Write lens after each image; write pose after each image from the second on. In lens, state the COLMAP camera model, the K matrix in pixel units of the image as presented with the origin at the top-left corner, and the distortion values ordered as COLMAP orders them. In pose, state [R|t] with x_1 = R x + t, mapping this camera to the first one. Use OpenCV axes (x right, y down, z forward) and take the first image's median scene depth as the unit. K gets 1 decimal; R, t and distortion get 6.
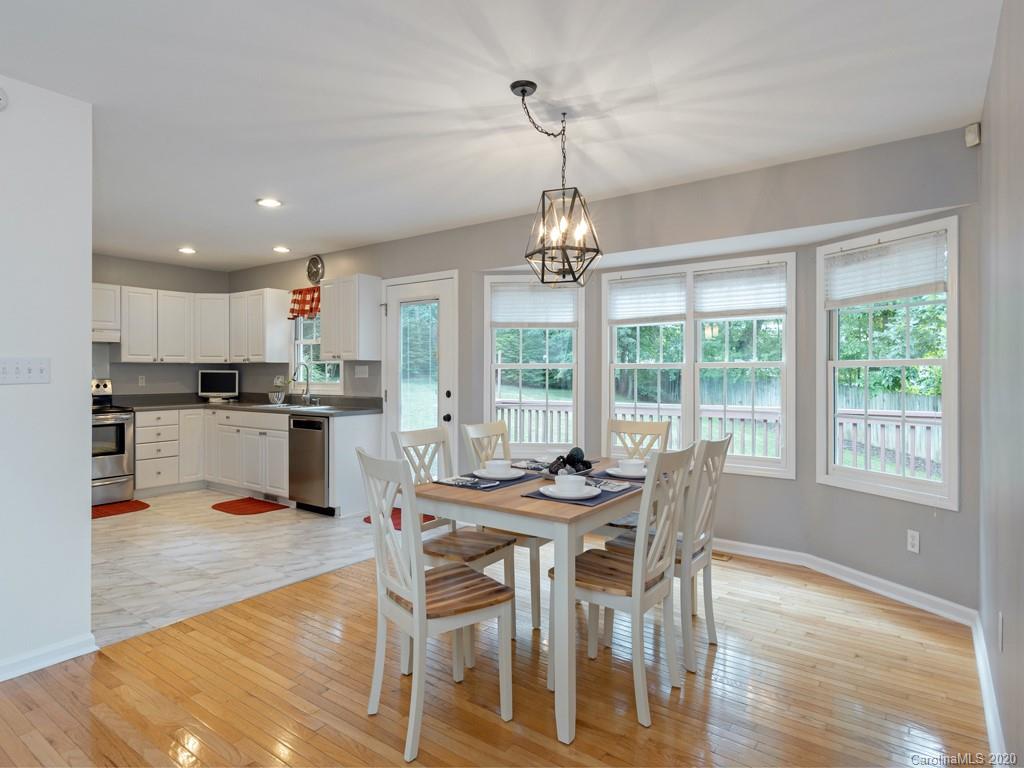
lens RADIAL K [[574.8, 0, 504.6], [0, 574.8, 359.7], [0, 0, 1]] dist [-0.002265, -0.001379]
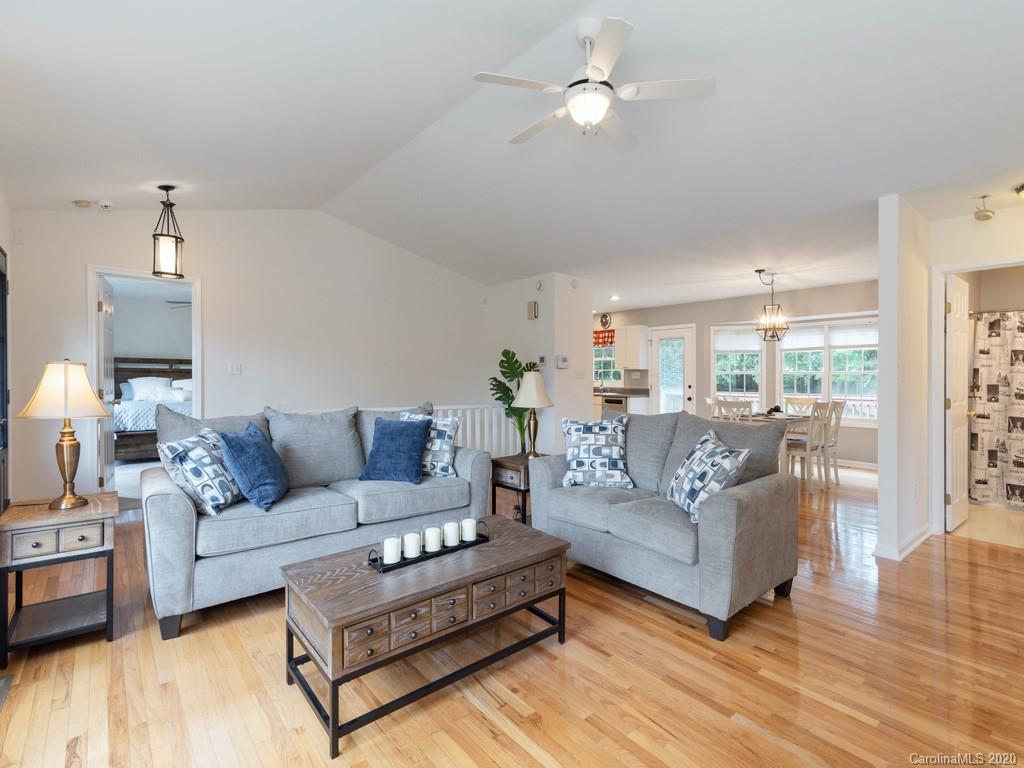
lens RADIAL K [[488.5, 0, 541.0], [0, 488.5, 367.0], [0, 0, 1]] dist [0.009276, 0.000542]
pose [[0.977641, 0.002100, -0.210271, -0.212710], [-0.002045, 0.999998, 0.000478, -0.006469], [0.210272, -0.000037, 0.977643, -0.644718]]
